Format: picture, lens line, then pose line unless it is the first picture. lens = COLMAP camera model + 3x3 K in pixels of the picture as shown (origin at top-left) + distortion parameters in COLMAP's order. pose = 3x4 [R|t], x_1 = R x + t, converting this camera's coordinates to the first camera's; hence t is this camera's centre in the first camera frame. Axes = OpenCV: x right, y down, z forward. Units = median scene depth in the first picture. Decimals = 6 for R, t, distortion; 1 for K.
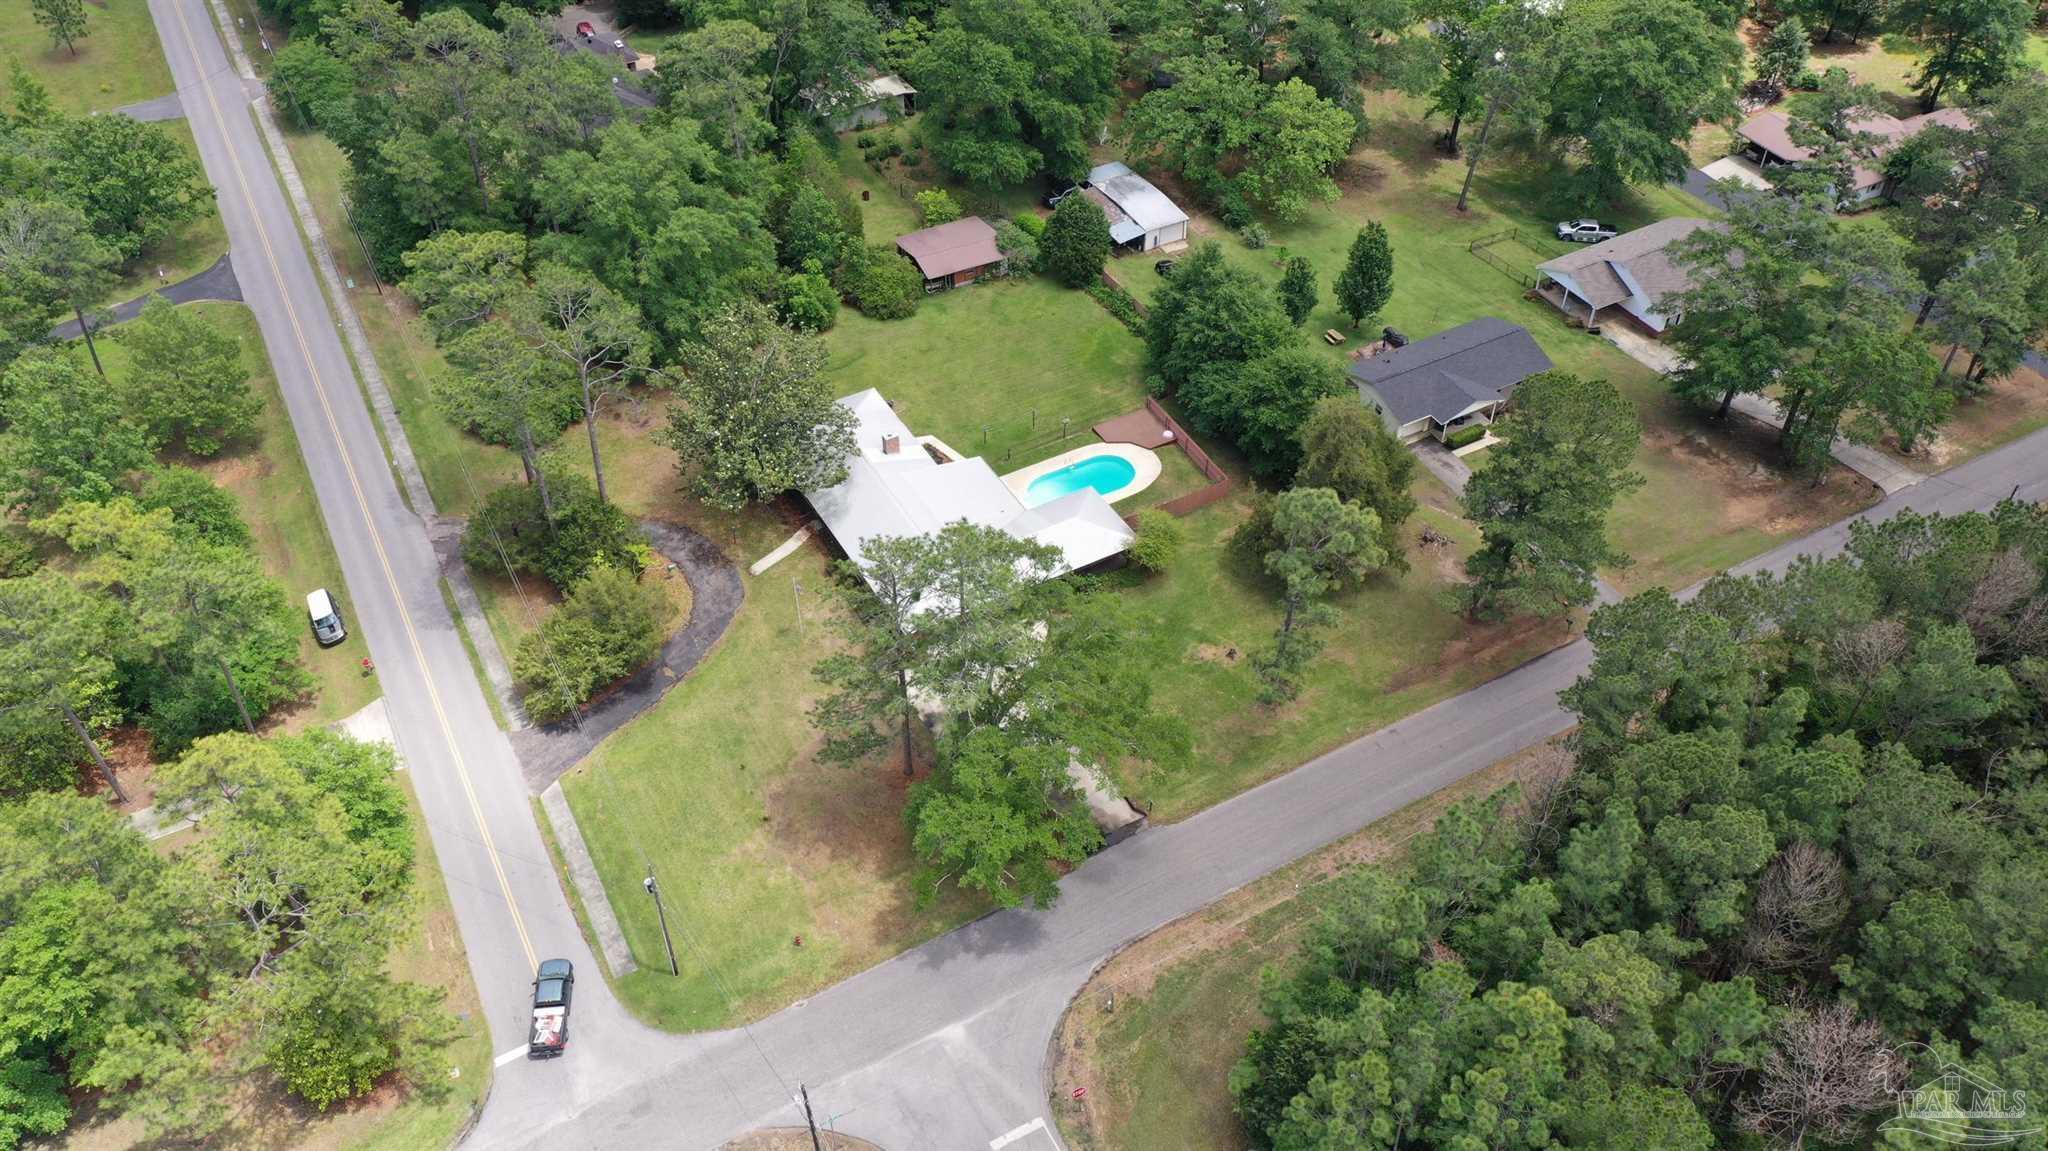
lens RADIAL K [[1575.6, 0, 1024.0], [0, 1575.6, 575.5], [0, 0, 1]] dist [0.004697, 0.000730]
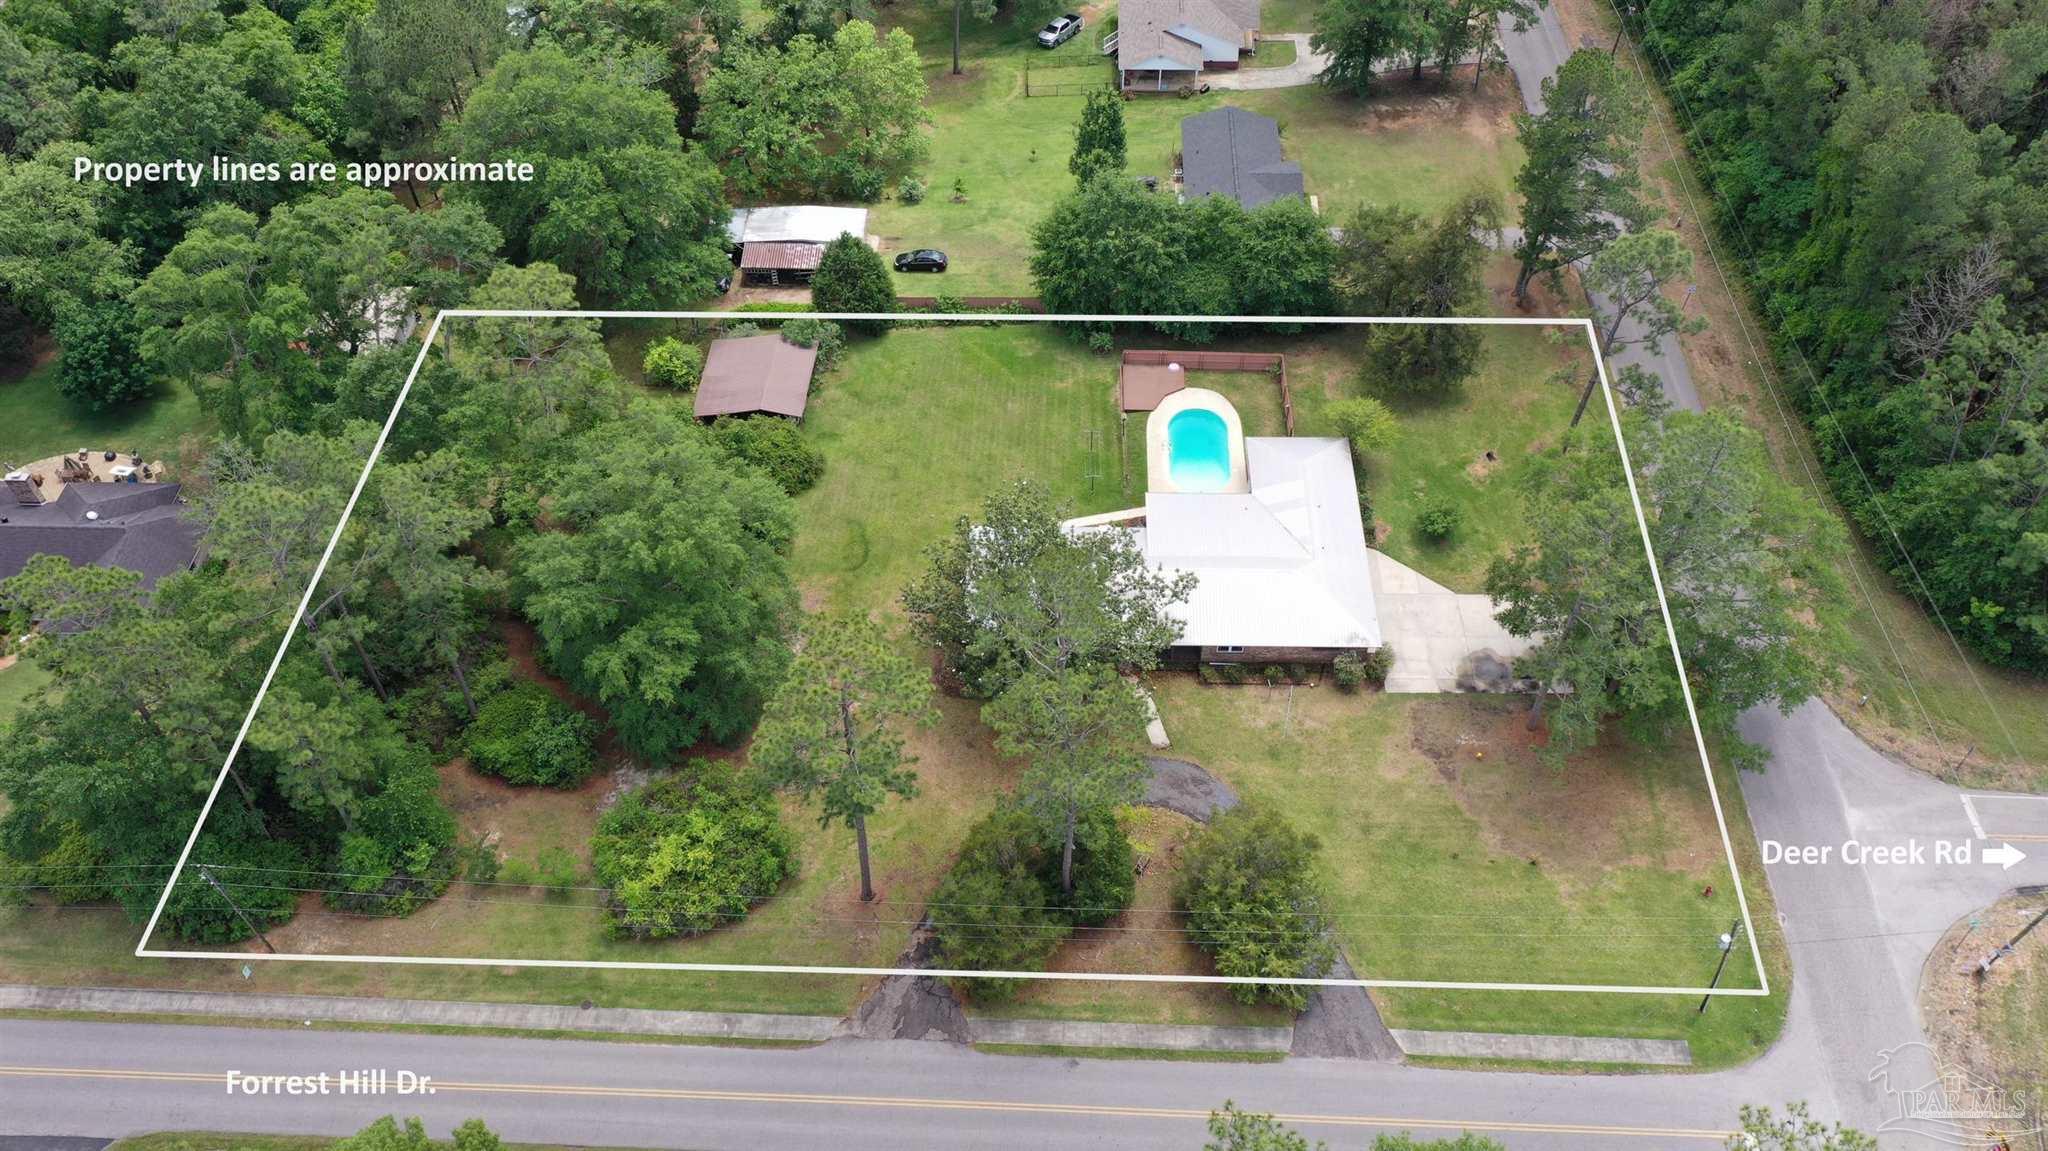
lens RADIAL K [[1575.6, 0, 1024.0], [0, 1575.6, 575.5], [0, 0, 1]] dist [0.004697, 0.000730]
pose [[0.518427, -0.643669, 0.562960, -0.555860], [0.601950, 0.742292, 0.294379, -0.321321], [-0.607363, 0.186260, 0.772280, 0.332467]]
